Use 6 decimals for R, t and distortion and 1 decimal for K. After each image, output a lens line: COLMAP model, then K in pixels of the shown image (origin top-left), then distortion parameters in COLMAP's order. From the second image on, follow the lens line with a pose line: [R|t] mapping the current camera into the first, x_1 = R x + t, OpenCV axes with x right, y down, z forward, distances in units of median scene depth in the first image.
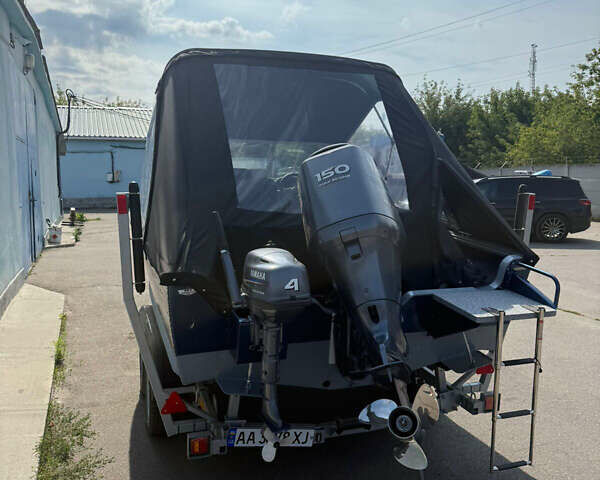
lens RADIAL K [[554.1, 0, 300.0], [0, 554.1, 240.0], [0, 0, 1]] dist [0.113965, -0.187666]
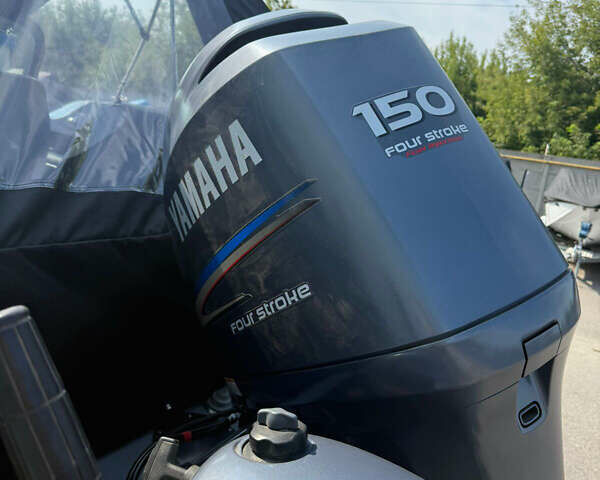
lens RADIAL K [[554.1, 0, 300.0], [0, 554.1, 240.0], [0, 0, 1]] dist [0.113965, -0.187666]
pose [[0.748289, -0.038462, 0.662257, -0.177747], [-0.050471, 0.992123, 0.114646, -0.085060], [-0.661450, -0.119213, 0.740454, 0.823344]]
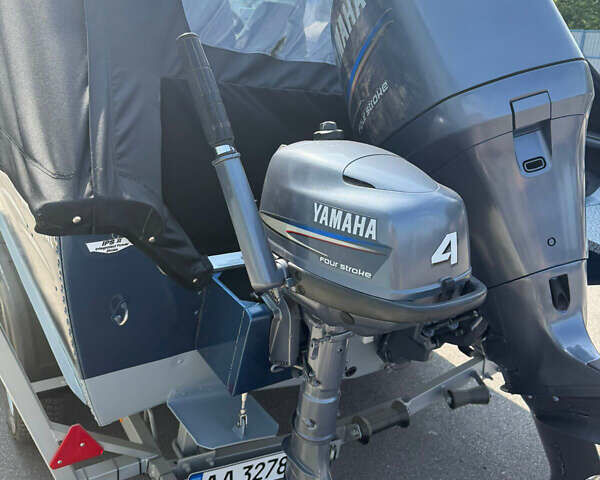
lens RADIAL K [[554.1, 0, 300.0], [0, 554.1, 240.0], [0, 0, 1]] dist [0.113965, -0.187666]
pose [[0.970396, -0.026892, 0.240016, -0.167352], [-0.026755, 0.975696, 0.217487, -0.001813], [-0.240031, -0.217471, 0.946093, 0.589878]]
